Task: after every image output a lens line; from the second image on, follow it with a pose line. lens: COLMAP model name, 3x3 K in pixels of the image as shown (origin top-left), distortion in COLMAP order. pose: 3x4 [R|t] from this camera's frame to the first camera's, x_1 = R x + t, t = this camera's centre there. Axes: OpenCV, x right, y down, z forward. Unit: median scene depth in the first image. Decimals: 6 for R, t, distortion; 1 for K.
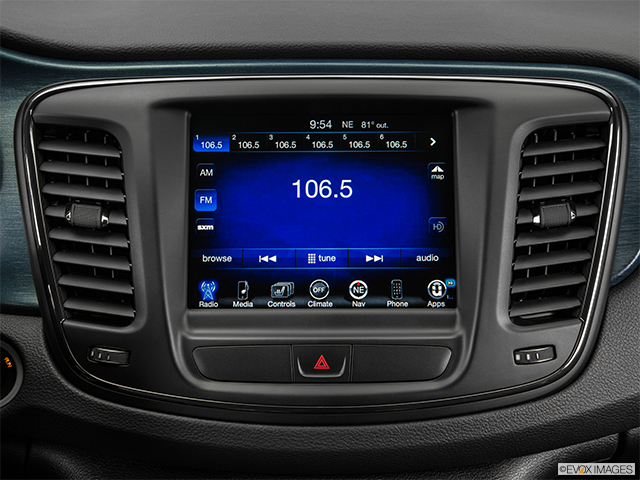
lens RADIAL K [[1086.6, 0, 320.0], [0, 1086.6, 240.0], [0, 0, 1]] dist [0.072378, 0.100719]
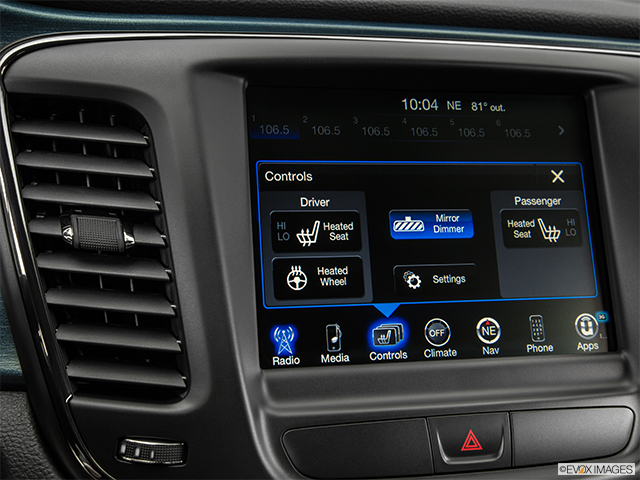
lens RADIAL K [[866.7, 0, 320.0], [0, 866.7, 240.0], [0, 0, 1]] dist [0.005096, 0.012842]
pose [[0.969653, -0.012481, 0.244166, -0.212430], [0.020442, 0.999338, -0.030097, 0.000637], [-0.243628, 0.034175, 0.969266, 0.467792]]
